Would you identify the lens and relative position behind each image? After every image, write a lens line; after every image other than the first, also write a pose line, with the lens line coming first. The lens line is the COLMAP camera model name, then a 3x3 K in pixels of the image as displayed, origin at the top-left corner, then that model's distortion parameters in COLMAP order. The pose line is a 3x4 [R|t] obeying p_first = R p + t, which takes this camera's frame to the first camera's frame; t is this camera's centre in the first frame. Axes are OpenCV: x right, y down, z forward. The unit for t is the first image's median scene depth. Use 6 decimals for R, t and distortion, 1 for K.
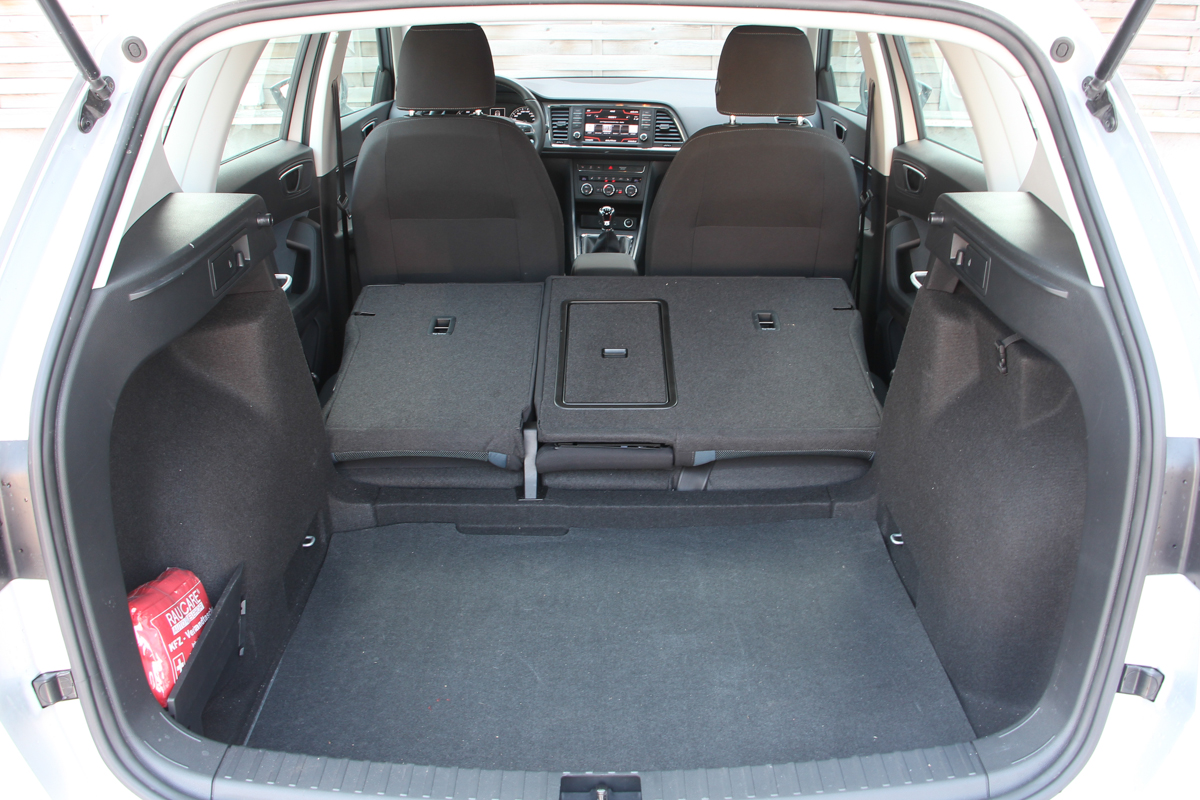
lens RADIAL K [[998.6, 0, 605.1], [0, 998.6, 374.8], [0, 0, 1]] dist [-0.136642, 0.003194]
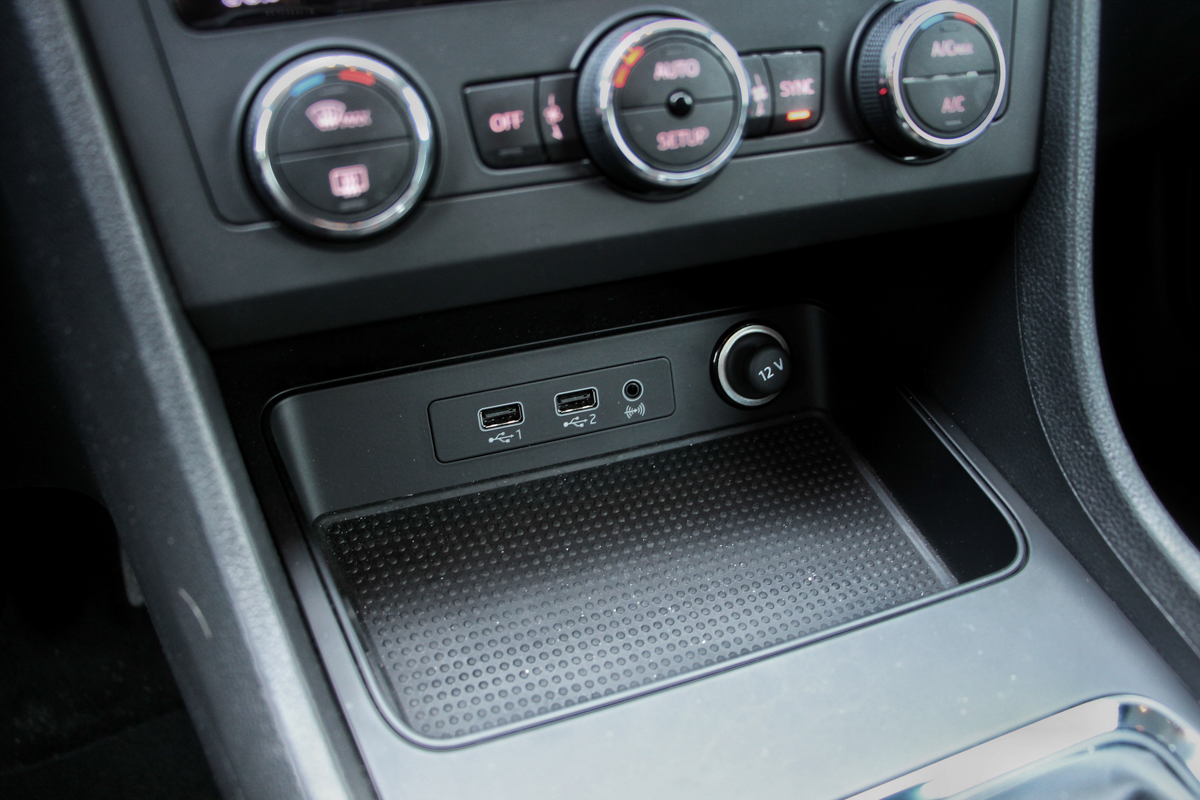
lens RADIAL K [[978.3, 0, 600.0], [0, 978.3, 400.0], [0, 0, 1]] dist [-0.176696, 0.126523]
pose [[0.884613, -0.281926, 0.371453, -0.031472], [0.183225, 0.942624, 0.279085, -0.186406], [-0.428822, -0.178823, 0.885514, 0.942238]]
